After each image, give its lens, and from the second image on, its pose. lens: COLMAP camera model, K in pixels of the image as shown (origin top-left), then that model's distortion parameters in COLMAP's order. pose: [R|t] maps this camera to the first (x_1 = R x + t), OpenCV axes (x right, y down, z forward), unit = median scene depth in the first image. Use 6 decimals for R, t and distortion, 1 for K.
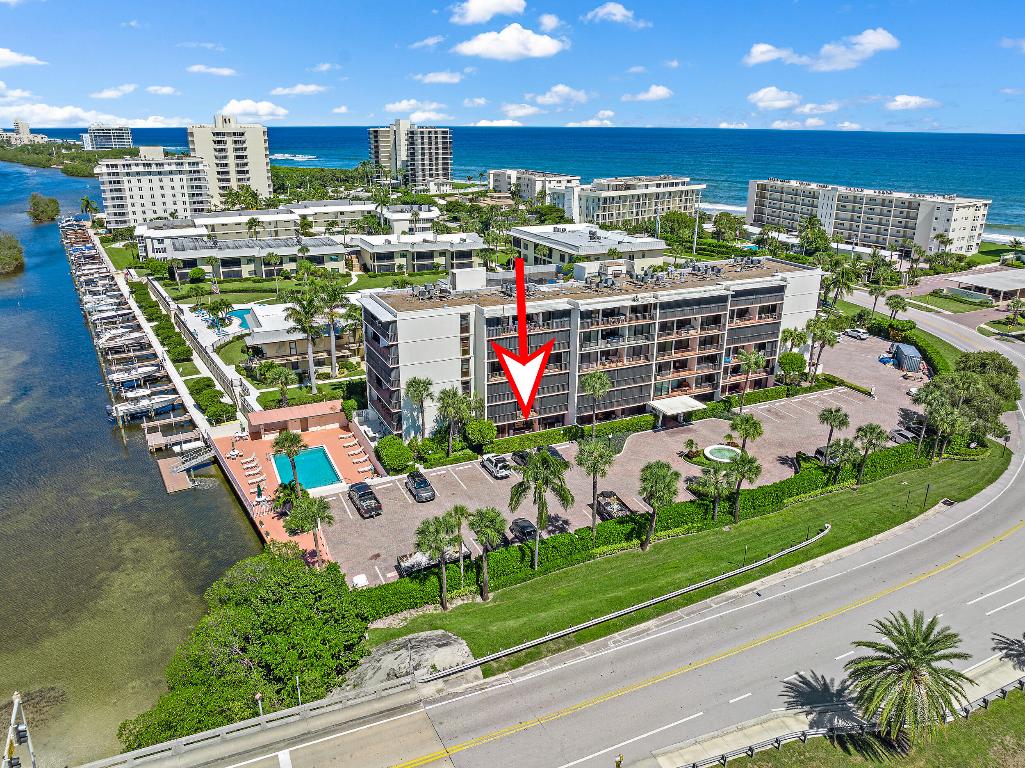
lens RADIAL K [[729.7, 0, 514.8], [0, 729.7, 390.9], [0, 0, 1]] dist [-0.042620, 0.007571]
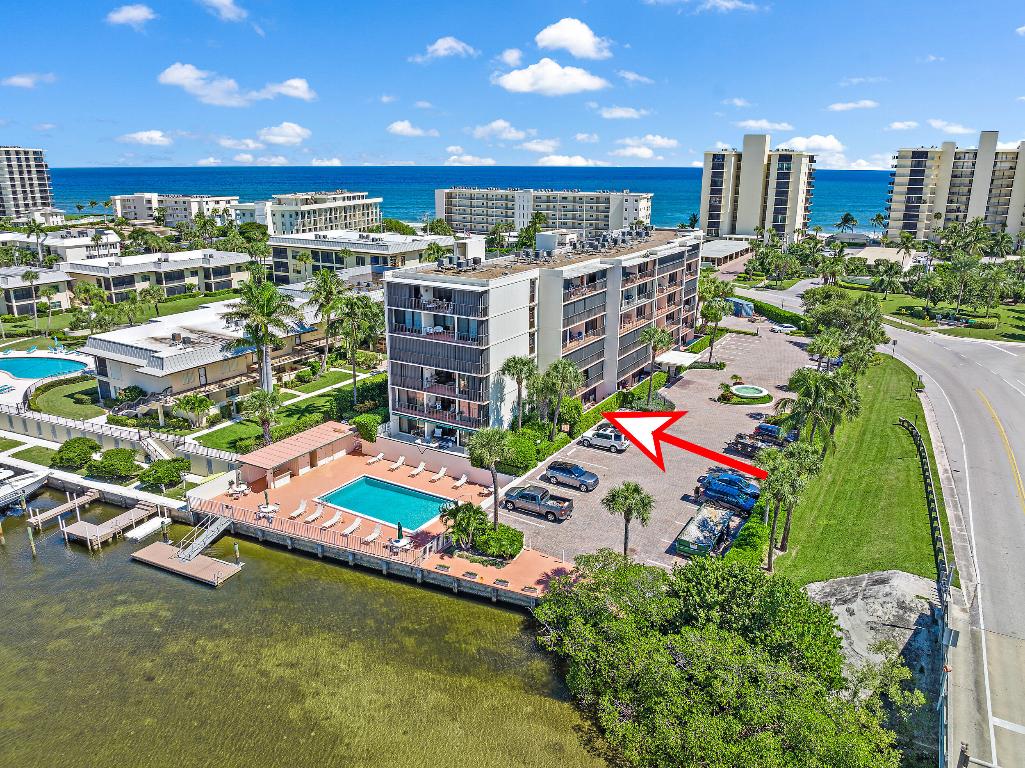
lens RADIAL K [[729.7, 0, 515.0], [0, 729.7, 402.2], [0, 0, 1]] dist [-0.042620, 0.007571]
pose [[0.831149, -0.172977, 0.528460, -0.461579], [0.190241, 0.981490, 0.022058, 0.011861], [-0.522493, 0.082202, 0.848672, 0.232842]]
